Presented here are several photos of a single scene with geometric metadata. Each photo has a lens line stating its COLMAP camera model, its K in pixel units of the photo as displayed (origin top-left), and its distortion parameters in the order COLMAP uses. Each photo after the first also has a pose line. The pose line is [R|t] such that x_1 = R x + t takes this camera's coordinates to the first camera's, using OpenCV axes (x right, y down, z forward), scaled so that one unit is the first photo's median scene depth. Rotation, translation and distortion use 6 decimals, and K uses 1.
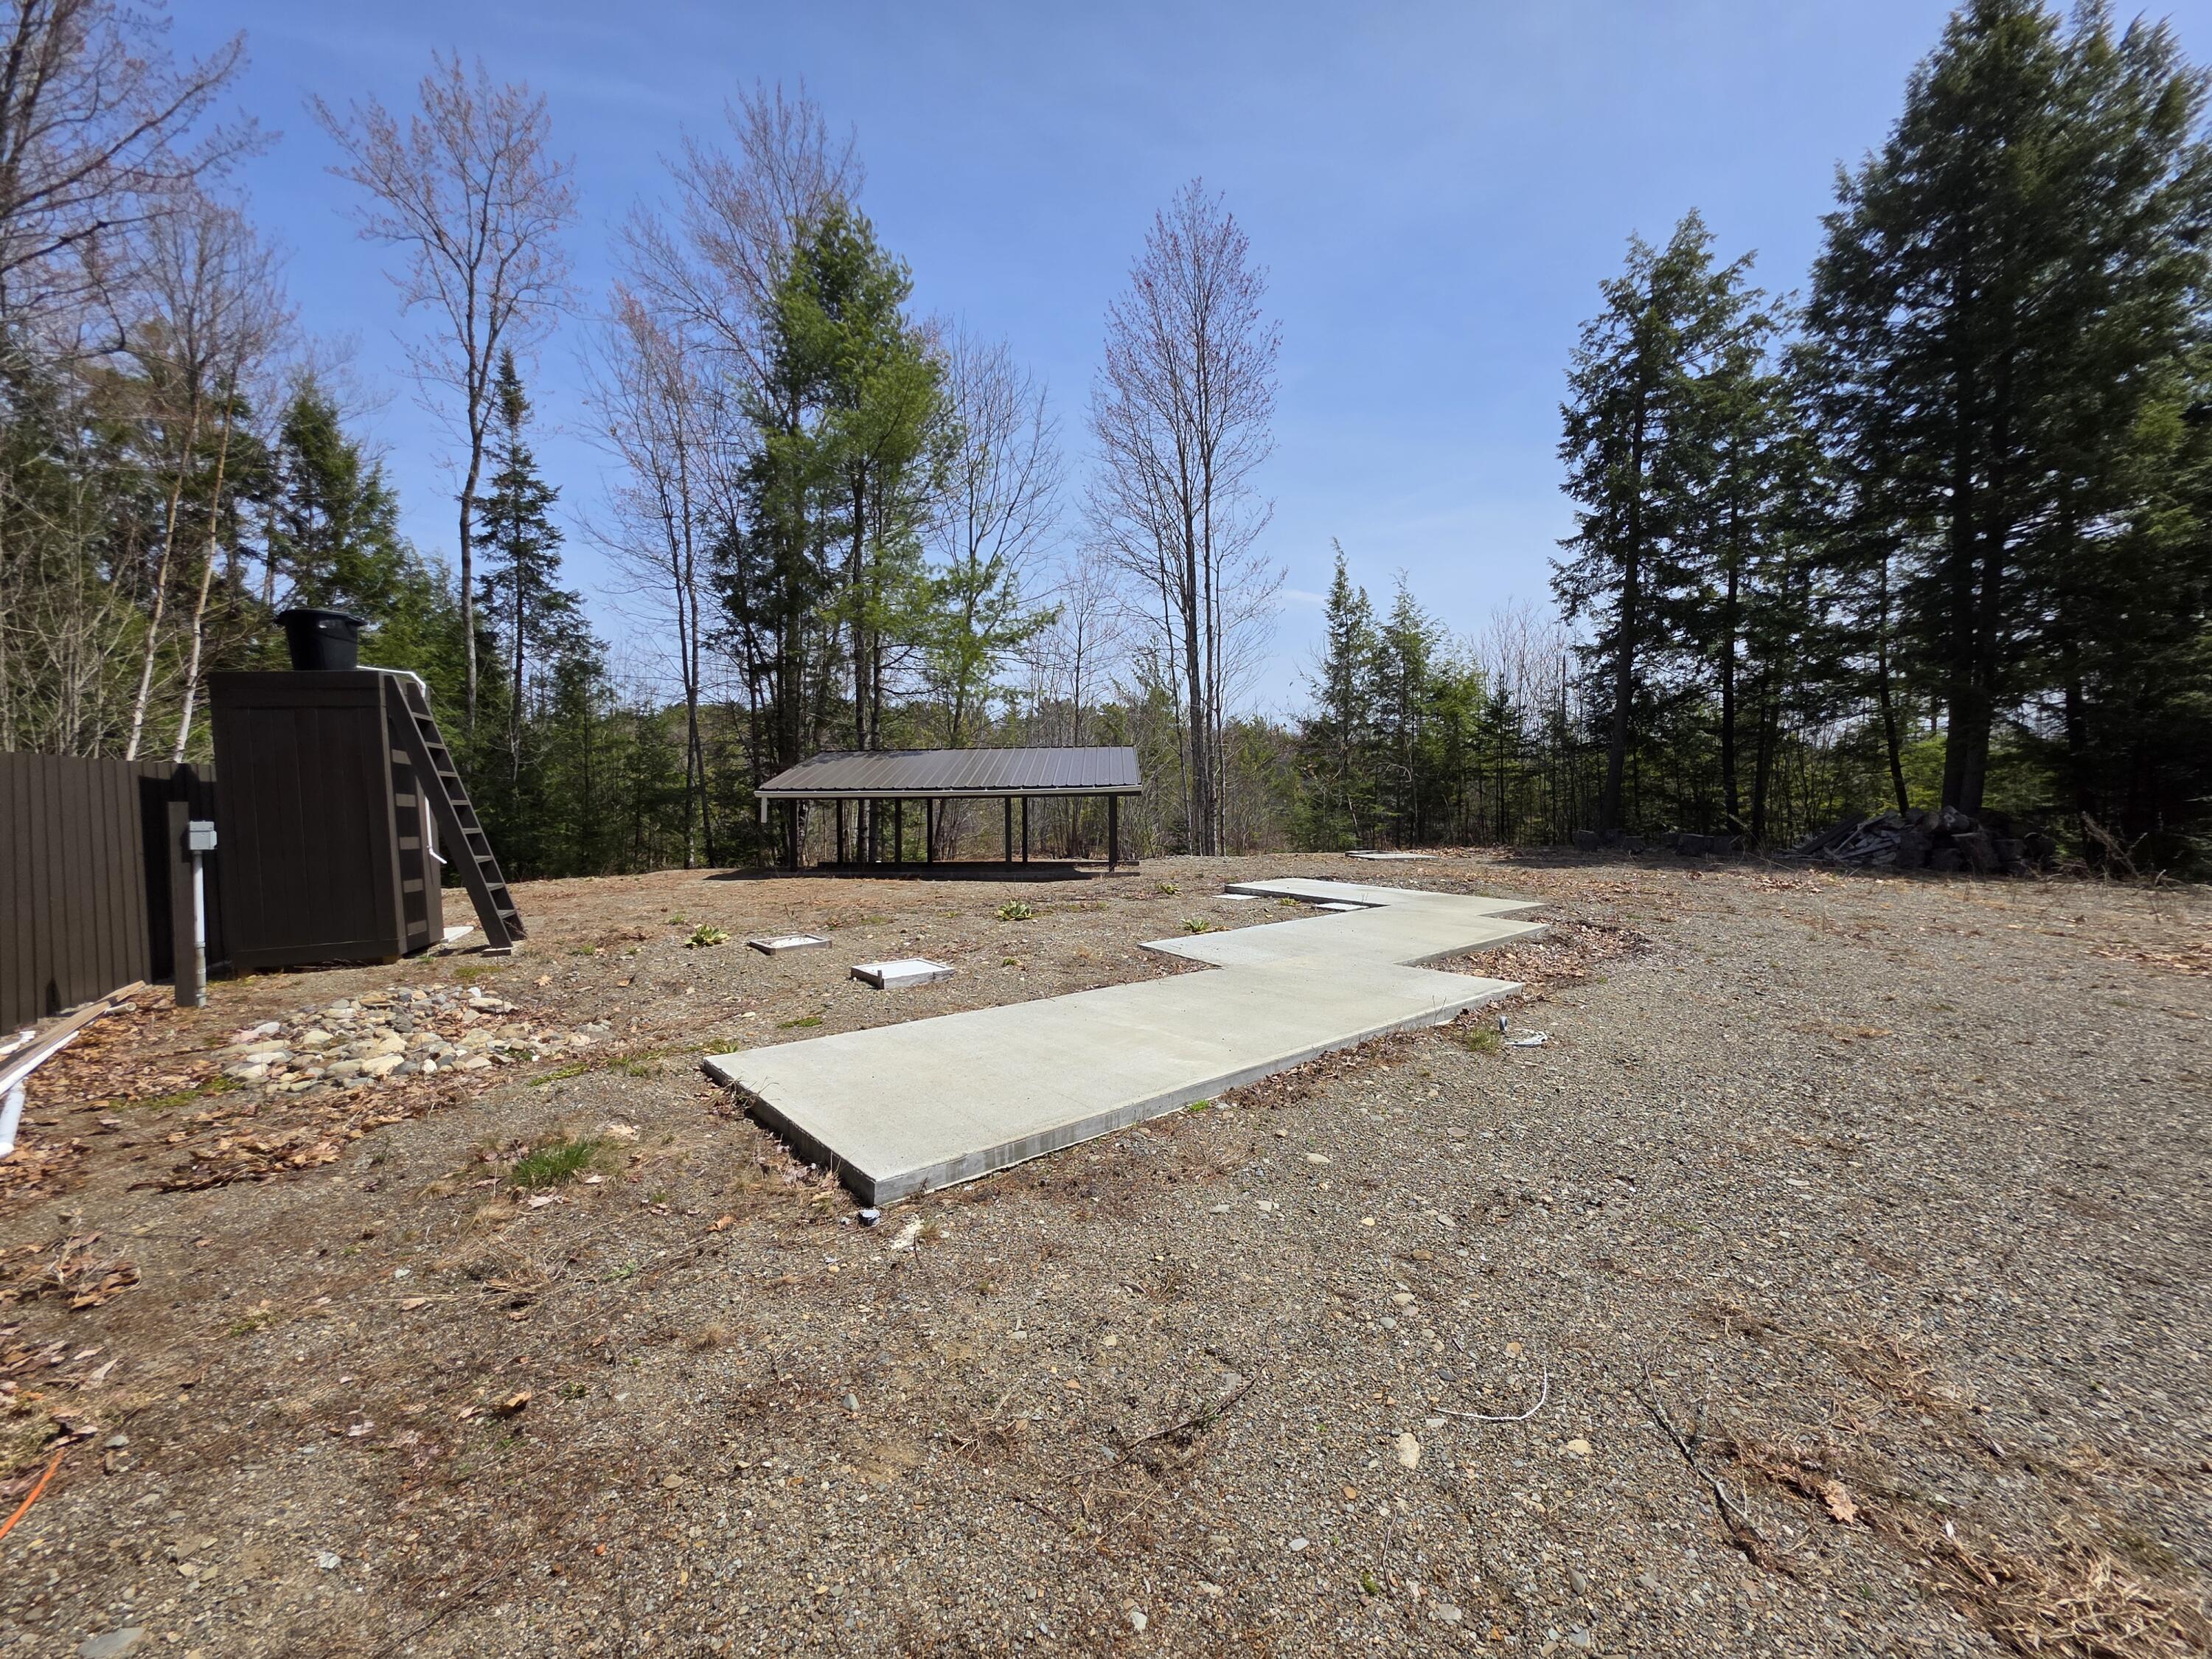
lens RADIAL K [[878.8, 0, 1116.5], [0, 878.8, 818.1], [0, 0, 1]] dist [0.000282, 0.001003]
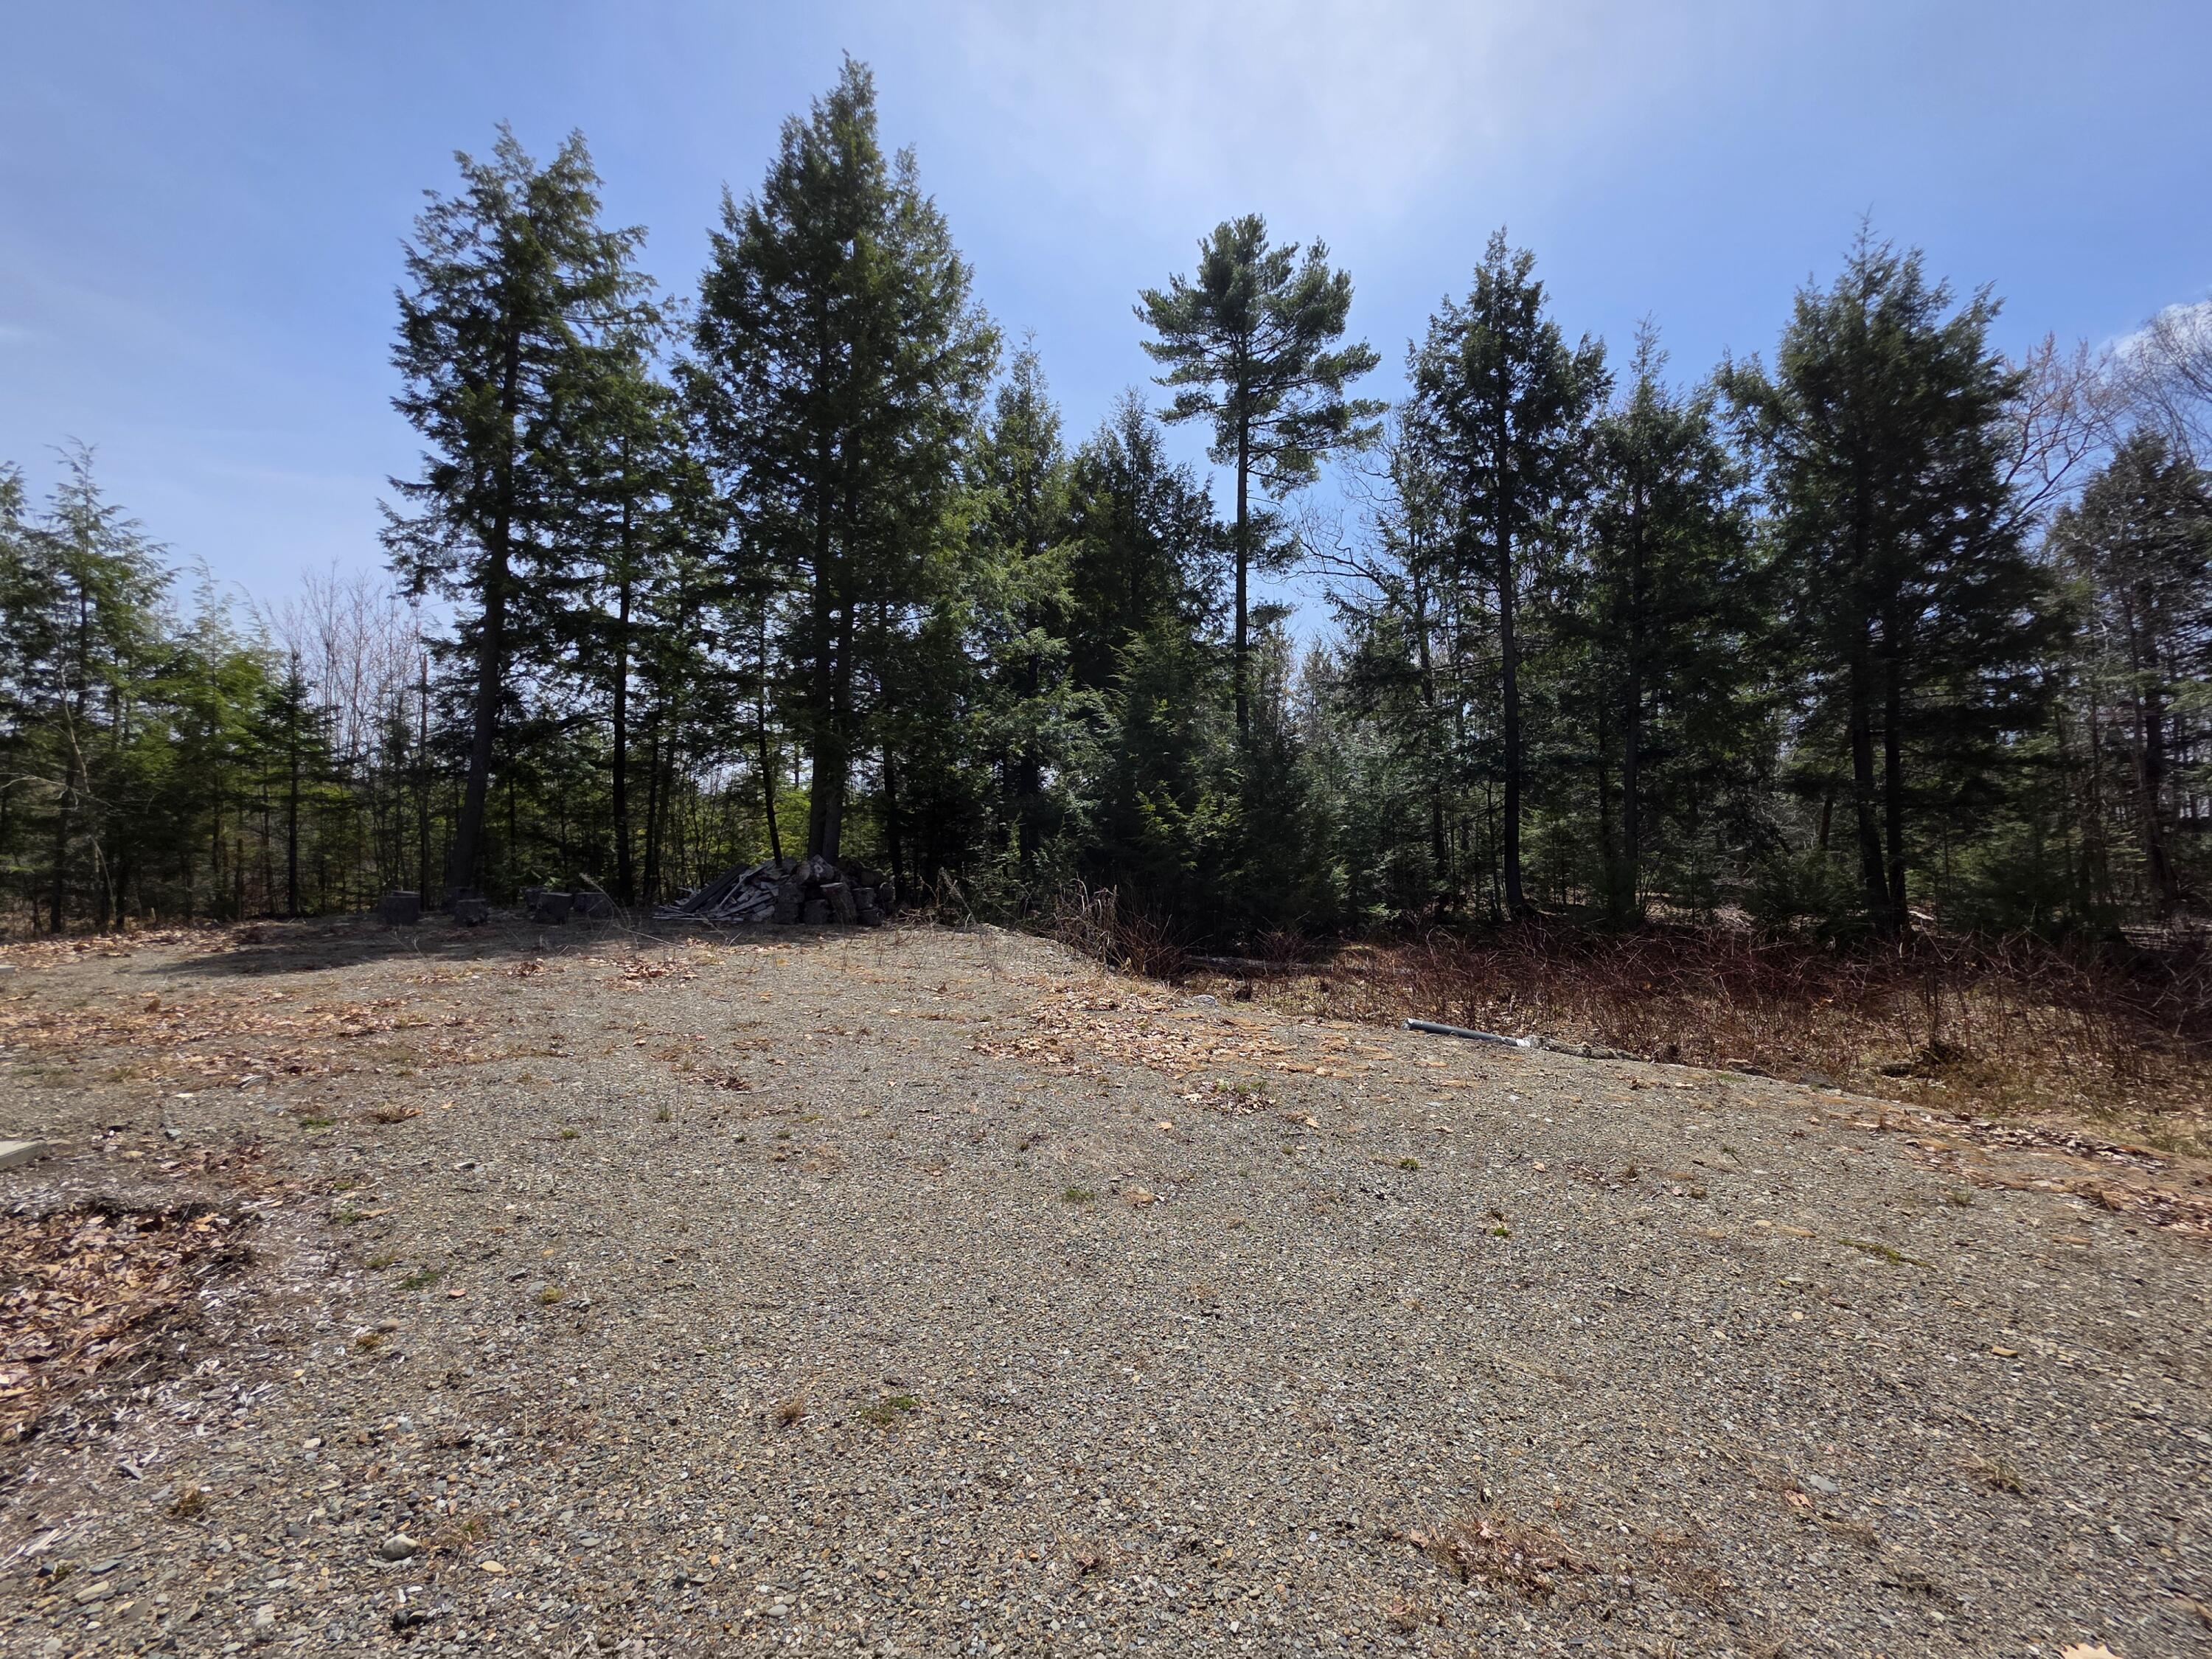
lens RADIAL K [[878.8, 0, 1110.2], [0, 878.8, 824.6], [0, 0, 1]] dist [0.000282, 0.001003]
pose [[0.456986, 0.023372, 0.889167, 0.160725], [0.010515, 0.999443, -0.031675, -0.009286], [-0.889412, 0.023824, 0.456485, 0.187150]]
